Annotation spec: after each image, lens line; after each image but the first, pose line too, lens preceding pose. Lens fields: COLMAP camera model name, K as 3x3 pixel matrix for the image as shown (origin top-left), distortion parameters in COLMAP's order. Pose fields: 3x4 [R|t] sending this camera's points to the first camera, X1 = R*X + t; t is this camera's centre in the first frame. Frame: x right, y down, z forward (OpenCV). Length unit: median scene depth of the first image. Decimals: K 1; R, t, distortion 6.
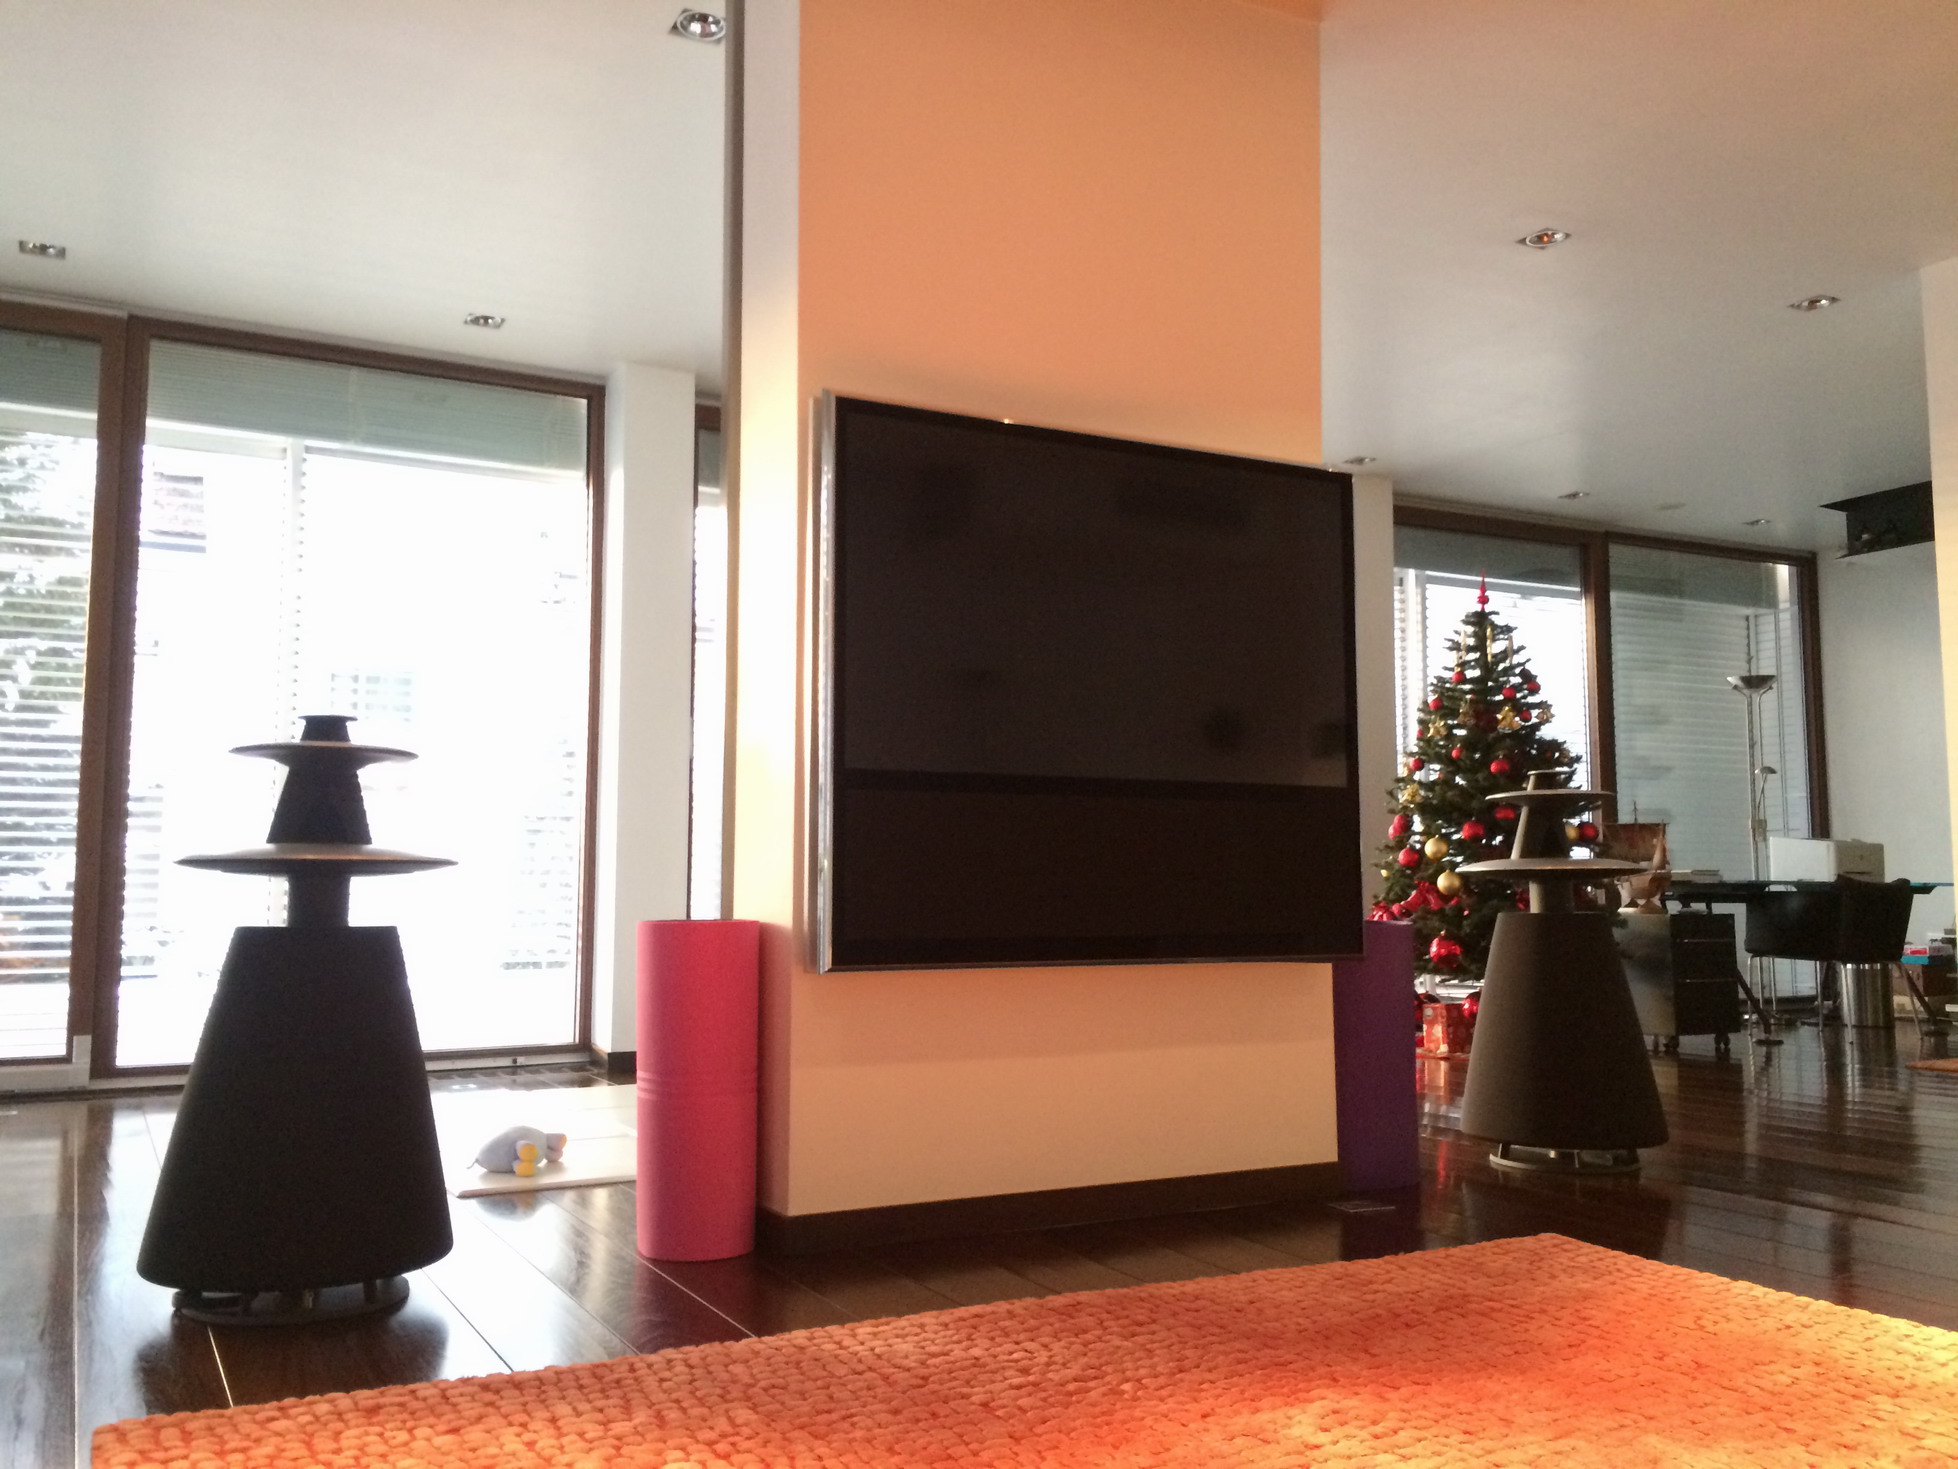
lens RADIAL K [[1671.5, 0, 979.0], [0, 1671.5, 734.5], [0, 0, 1]] dist [0.137314, -0.179153]
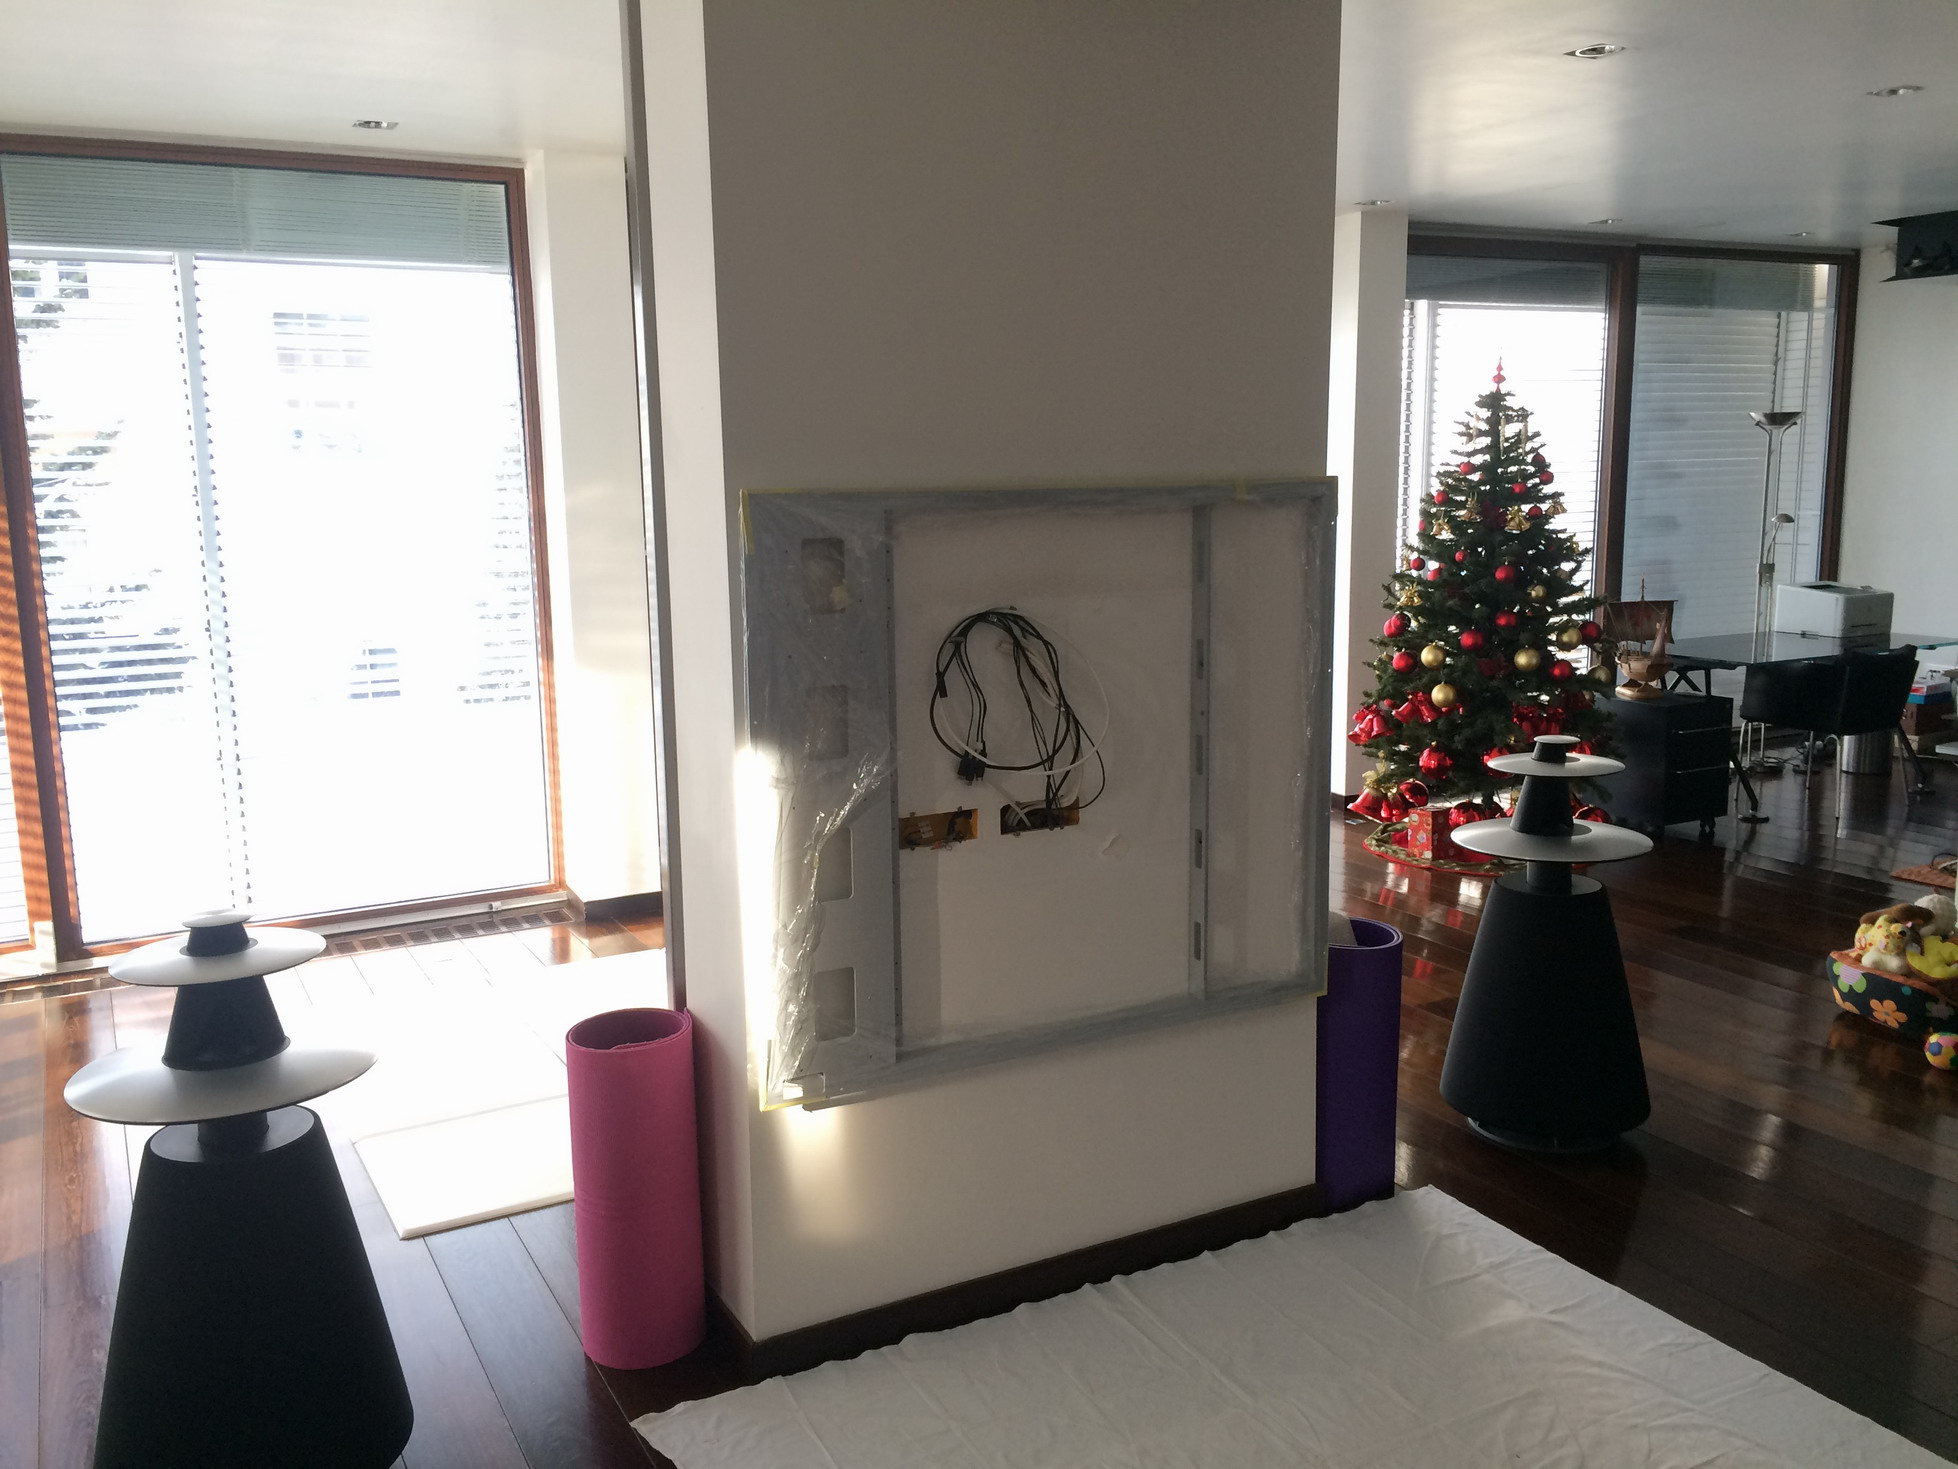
lens RADIAL K [[1680.5, 0, 979.0], [0, 1680.5, 734.5], [0, 0, 1]] dist [0.121788, -0.154579]
pose [[0.999852, -0.016441, 0.005078, 0.007016], [0.014610, 0.967013, 0.254307, -0.132339], [-0.009092, -0.254195, 0.967110, 0.055628]]
